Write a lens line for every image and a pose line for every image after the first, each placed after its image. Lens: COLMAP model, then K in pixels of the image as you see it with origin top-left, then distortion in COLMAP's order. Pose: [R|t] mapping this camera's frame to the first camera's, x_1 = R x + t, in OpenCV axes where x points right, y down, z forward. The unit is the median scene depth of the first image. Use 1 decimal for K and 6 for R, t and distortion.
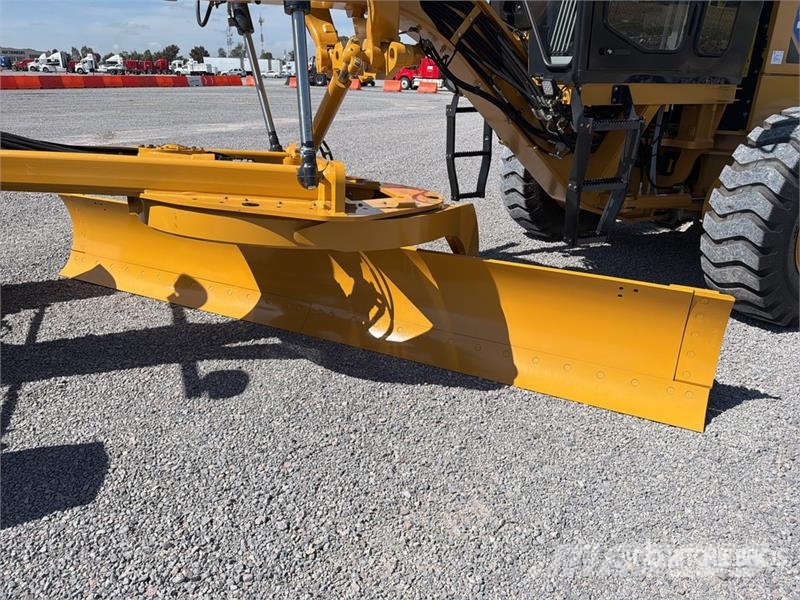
lens RADIAL K [[557.2, 0, 411.0], [0, 557.2, 307.9], [0, 0, 1]] dist [0.001427, -0.002289]
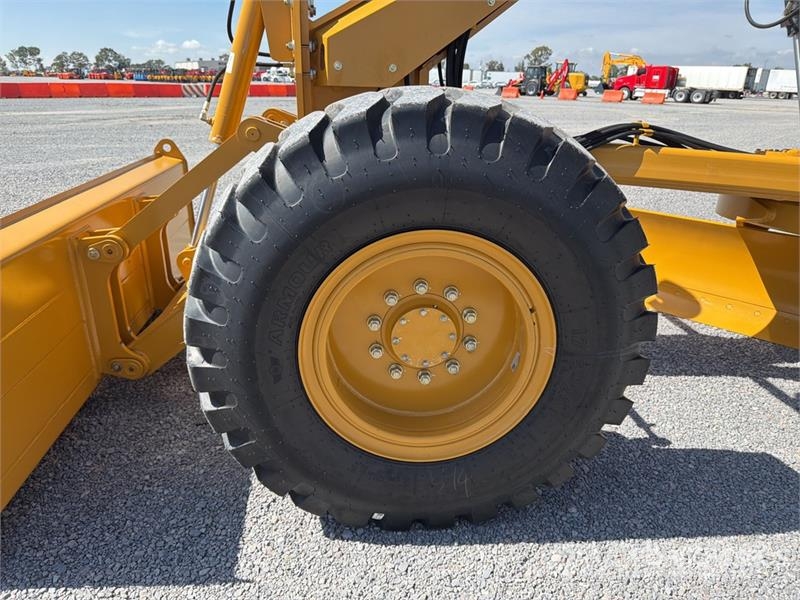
lens RADIAL K [[563.6, 0, 400.1], [0, 563.6, 304.6], [0, 0, 1]] dist [0.005761, -0.004498]
pose [[0.947710, 0.117308, -0.296789, -0.551877], [-0.124657, 0.992182, -0.005887, 0.042813], [0.293778, 0.042576, 0.954925, -0.075407]]
